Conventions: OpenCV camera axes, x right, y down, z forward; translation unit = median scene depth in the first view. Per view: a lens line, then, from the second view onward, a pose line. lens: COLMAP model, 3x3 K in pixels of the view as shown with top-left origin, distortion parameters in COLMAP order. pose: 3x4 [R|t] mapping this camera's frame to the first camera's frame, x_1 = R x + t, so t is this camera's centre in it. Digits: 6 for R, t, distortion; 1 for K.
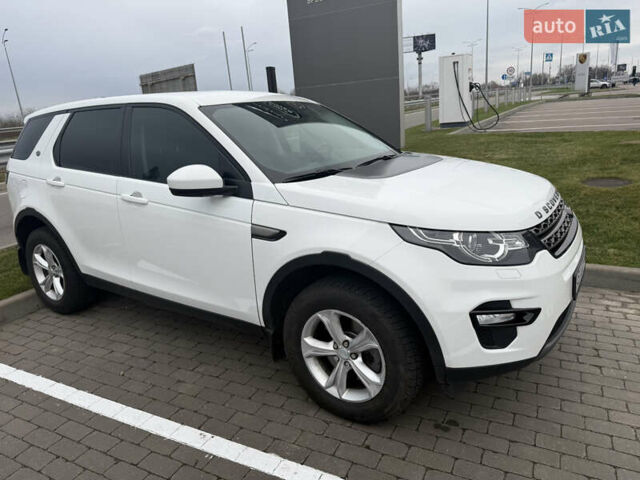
lens RADIAL K [[451.2, 0, 322.4], [0, 451.2, 239.5], [0, 0, 1]] dist [0.056709, -0.071456]
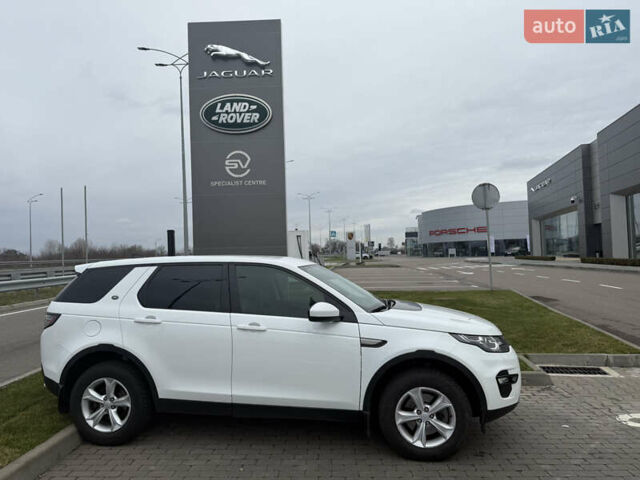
lens RADIAL K [[451.2, 0, 316.5], [0, 451.2, 241.0], [0, 0, 1]] dist [0.056709, -0.071456]
pose [[0.903900, 0.067726, 0.422348, -0.936586], [0.077336, 0.945238, -0.317088, 0.128466], [-0.420695, 0.319279, 0.849163, -0.398545]]
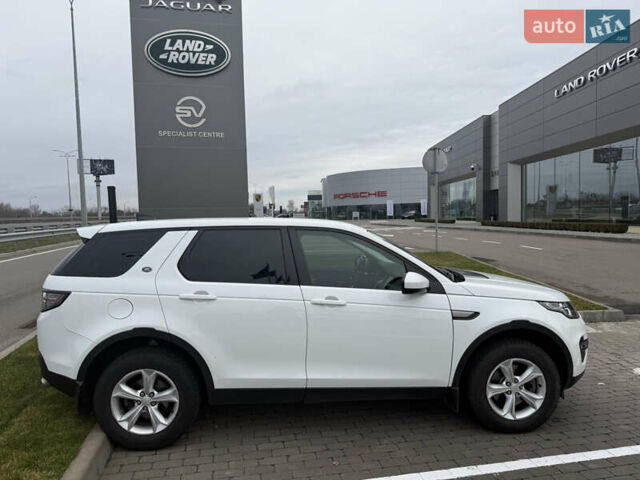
lens RADIAL K [[451.2, 0, 316.2], [0, 451.2, 242.1], [0, 0, 1]] dist [0.056709, -0.071456]
pose [[0.784680, 0.027418, 0.619294, -1.325839], [0.132261, 0.968613, -0.210466, 0.003538], [-0.605627, 0.247058, 0.756425, 0.079512]]
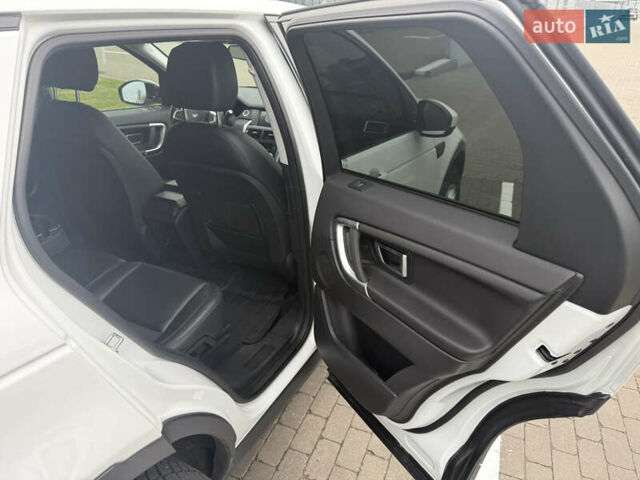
lens RADIAL K [[451.2, 0, 321.2], [0, 451.2, 240.1], [0, 0, 1]] dist [0.056709, -0.071456]
pose [[-0.095401, -0.380404, 0.919887, -1.128315], [0.280782, 0.876294, 0.391497, -0.315714], [-0.955018, 0.295637, 0.023211, 1.203961]]
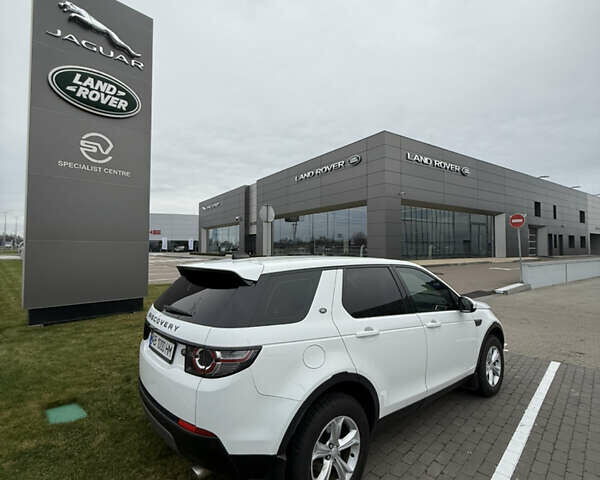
lens RADIAL K [[318.4, 0, 300.5], [0, 318.4, 237.6], [0, 0, 1]] dist [-0.002524, 0.000426]
pose [[0.287505, 0.112803, 0.951113, -1.798231], [0.242054, 0.952247, -0.186106, -0.312829], [-0.926688, 0.283727, 0.246472, 1.192845]]
